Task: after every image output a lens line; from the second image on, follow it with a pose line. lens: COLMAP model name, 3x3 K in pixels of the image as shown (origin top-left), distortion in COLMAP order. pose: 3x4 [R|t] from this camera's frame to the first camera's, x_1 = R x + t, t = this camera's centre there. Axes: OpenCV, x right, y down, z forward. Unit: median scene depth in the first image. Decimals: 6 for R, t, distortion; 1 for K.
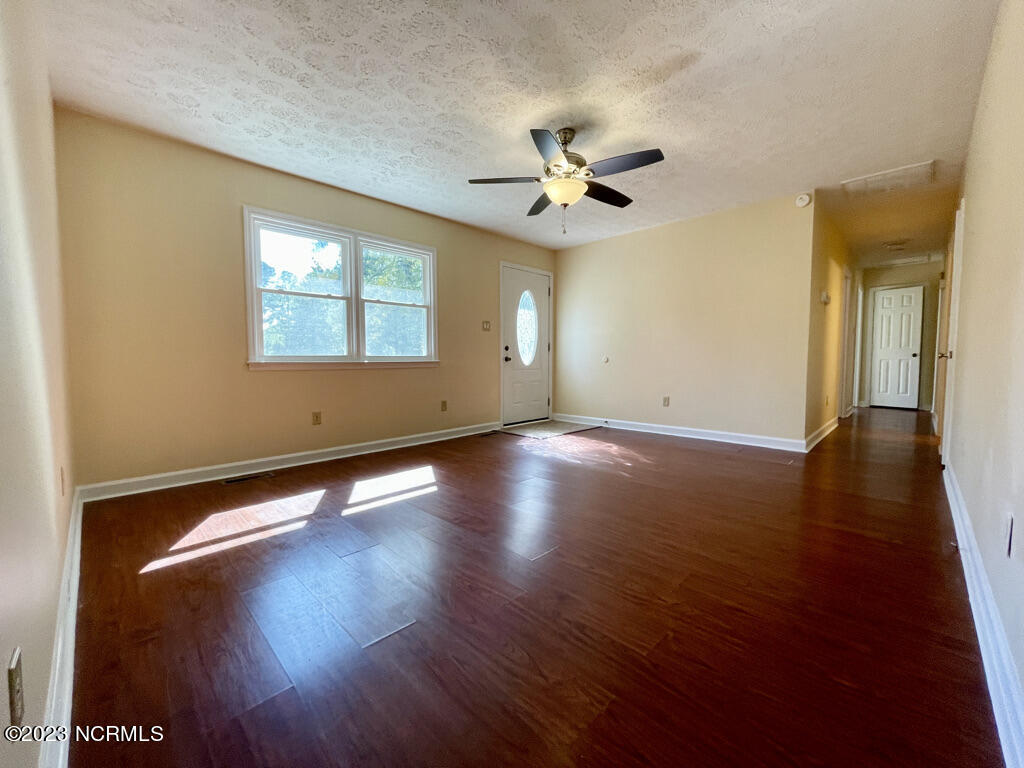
lens RADIAL K [[414.3, 0, 514.8], [0, 414.3, 380.3], [0, 0, 1]] dist [-0.002330, -0.000047]
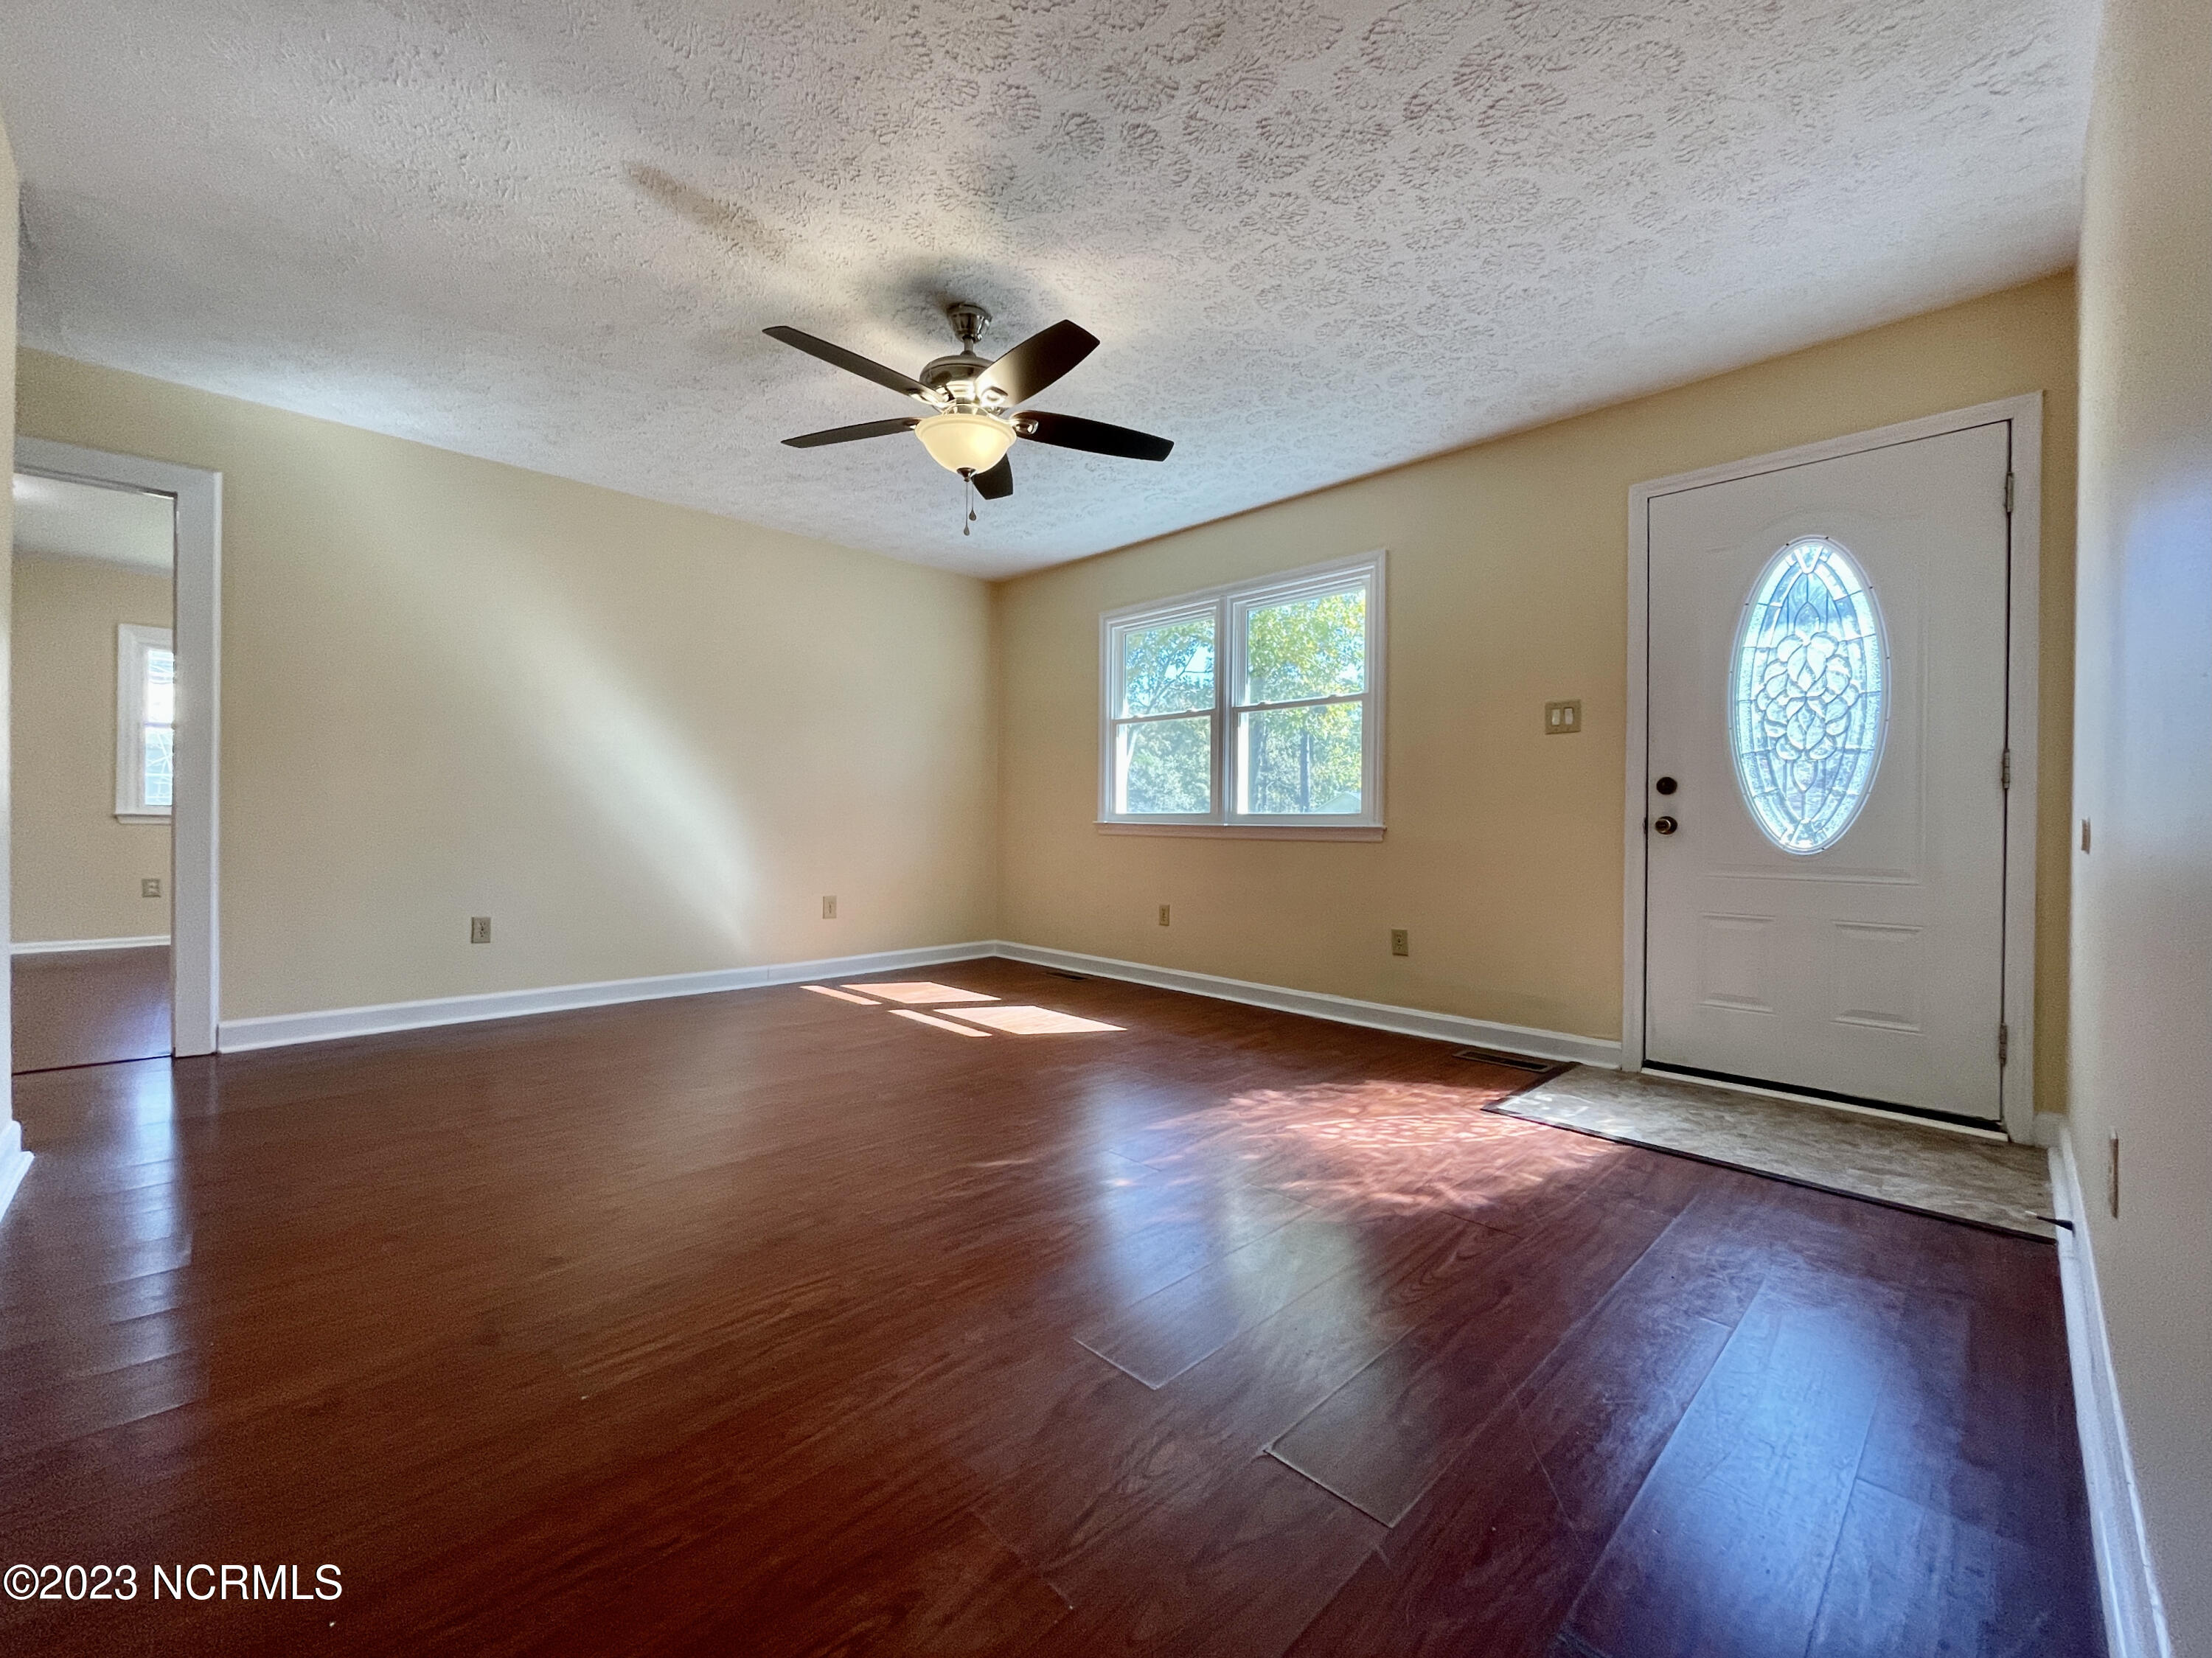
lens RADIAL K [[894.9, 0, 1112.1], [0, 894.9, 820.9], [0, 0, 1]] dist [-0.002330, -0.000047]
pose [[-0.024557, -0.001592, -0.999697, 0.648623], [-0.068200, 0.997672, 0.000086, -0.032380], [0.997369, 0.068181, -0.024609, 0.723951]]
